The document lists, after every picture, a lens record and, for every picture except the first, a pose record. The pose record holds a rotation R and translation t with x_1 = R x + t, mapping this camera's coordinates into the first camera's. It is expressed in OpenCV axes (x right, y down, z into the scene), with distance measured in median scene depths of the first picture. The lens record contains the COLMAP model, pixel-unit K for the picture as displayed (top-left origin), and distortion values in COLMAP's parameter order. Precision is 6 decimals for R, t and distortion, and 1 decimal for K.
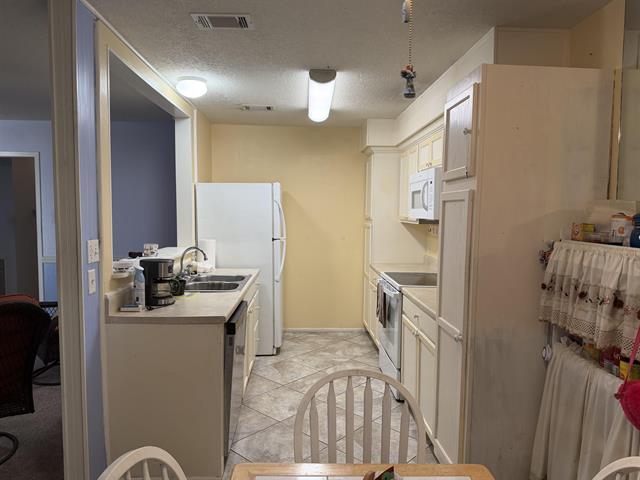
lens RADIAL K [[458.3, 0, 322.5], [0, 458.3, 242.8], [0, 0, 1]] dist [0.128815, -0.152752]
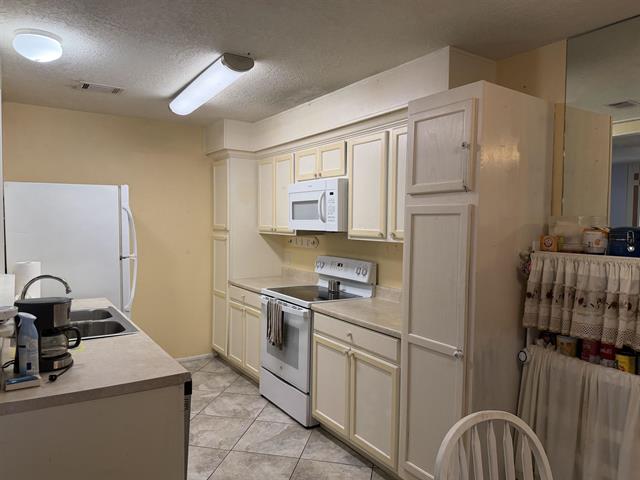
lens RADIAL K [[458.3, 0, 322.5], [0, 458.3, 242.8], [0, 0, 1]] dist [0.128815, -0.152752]
pose [[0.854514, -0.025219, 0.518816, -0.312660], [0.033482, 0.999418, -0.006567, -0.022805], [-0.518349, 0.022983, 0.854860, 0.205231]]
